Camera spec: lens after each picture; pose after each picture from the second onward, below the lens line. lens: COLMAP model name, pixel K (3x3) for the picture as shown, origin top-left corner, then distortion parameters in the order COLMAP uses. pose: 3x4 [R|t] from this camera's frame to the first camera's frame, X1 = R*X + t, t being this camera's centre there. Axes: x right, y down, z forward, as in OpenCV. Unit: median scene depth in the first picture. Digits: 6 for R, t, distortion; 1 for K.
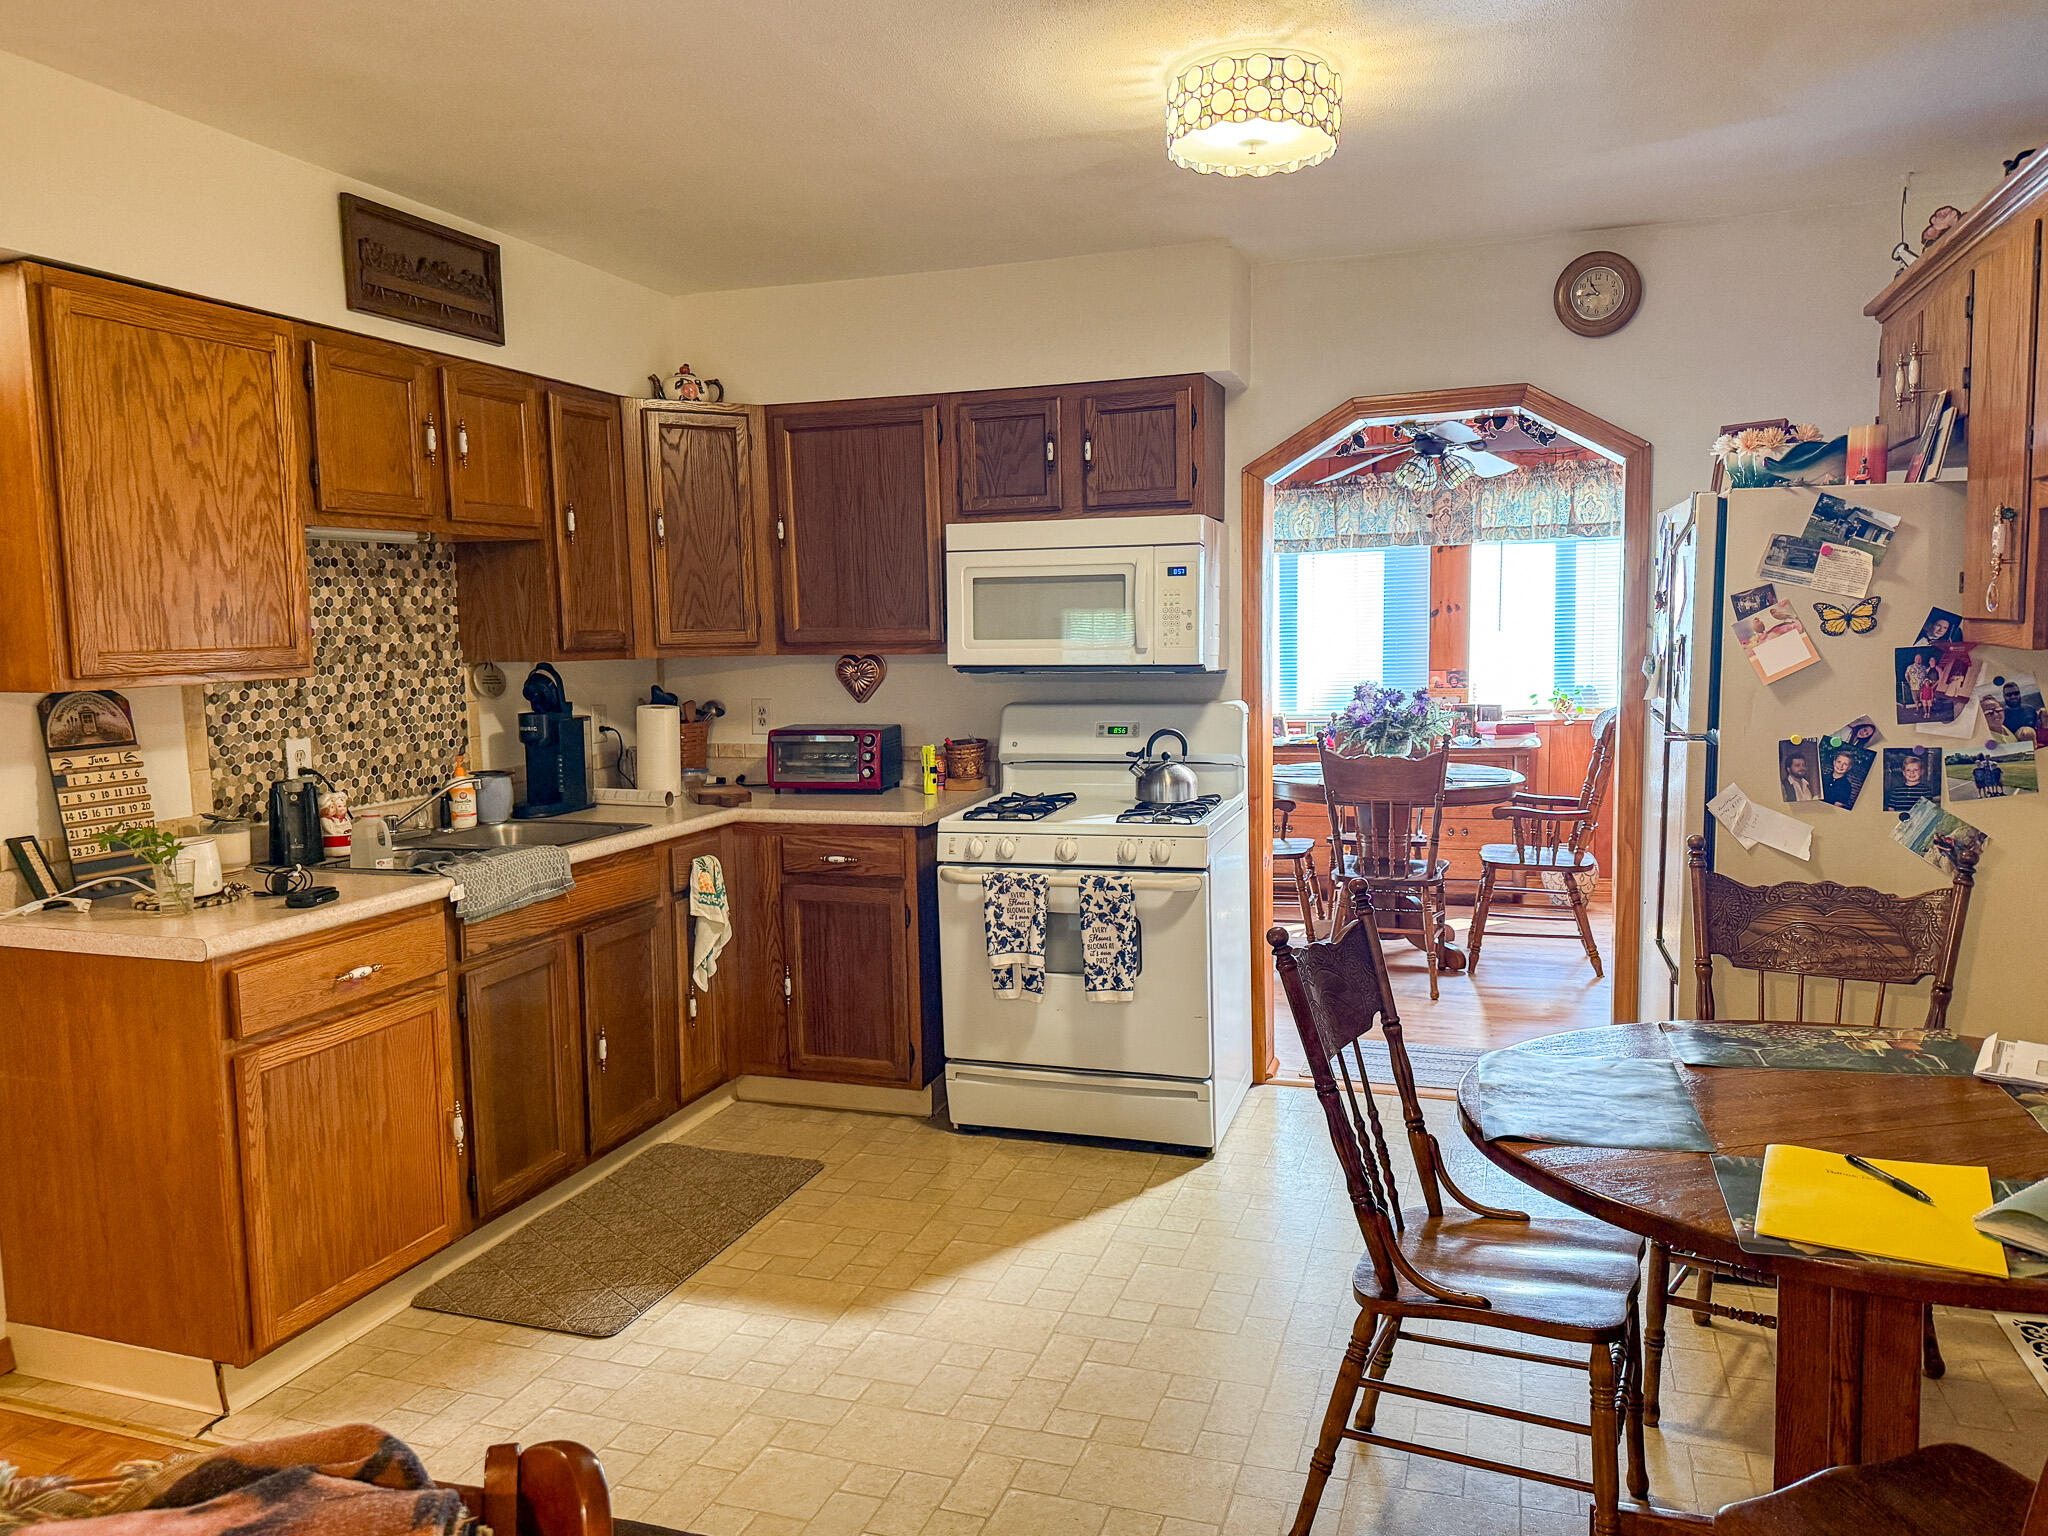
lens RADIAL K [[1502.7, 0, 1018.8], [0, 1502.7, 765.6], [0, 0, 1]] dist [0.075017, -0.082383]
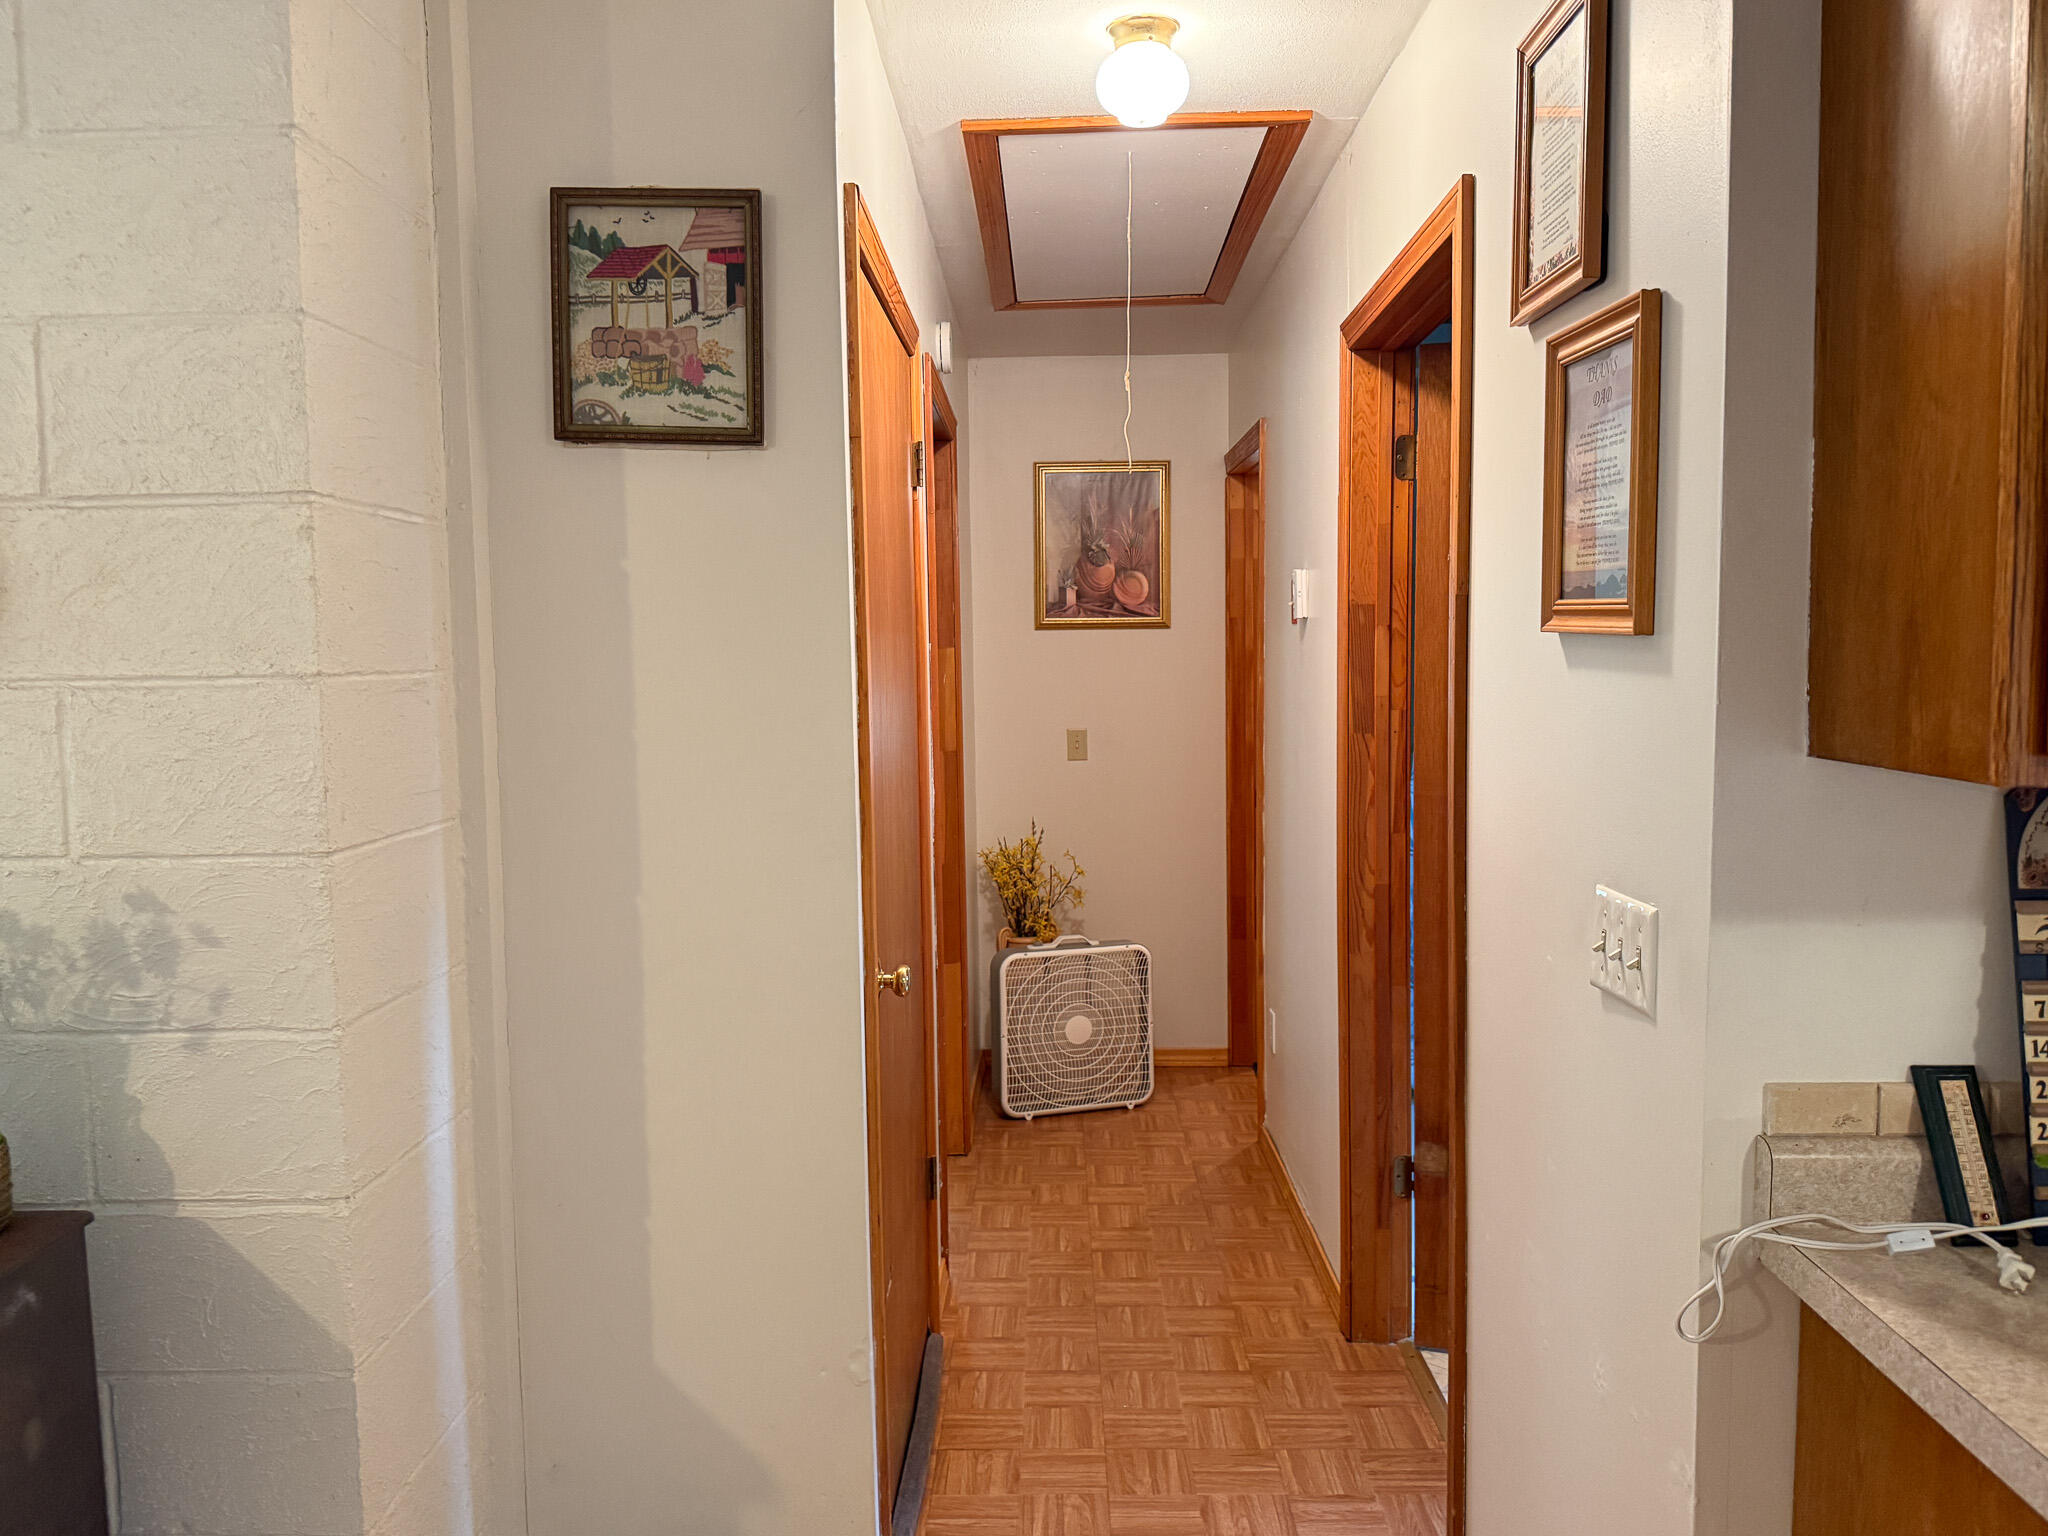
lens RADIAL K [[1519.7, 0, 1010.1], [0, 1519.7, 767.3], [0, 0, 1]] dist [0.010985, 0.001230]
pose [[0.307982, 0.087715, -0.947340, -0.290116], [-0.089361, 0.994006, 0.062985, -0.047878], [0.947186, 0.065257, 0.313974, 0.551125]]
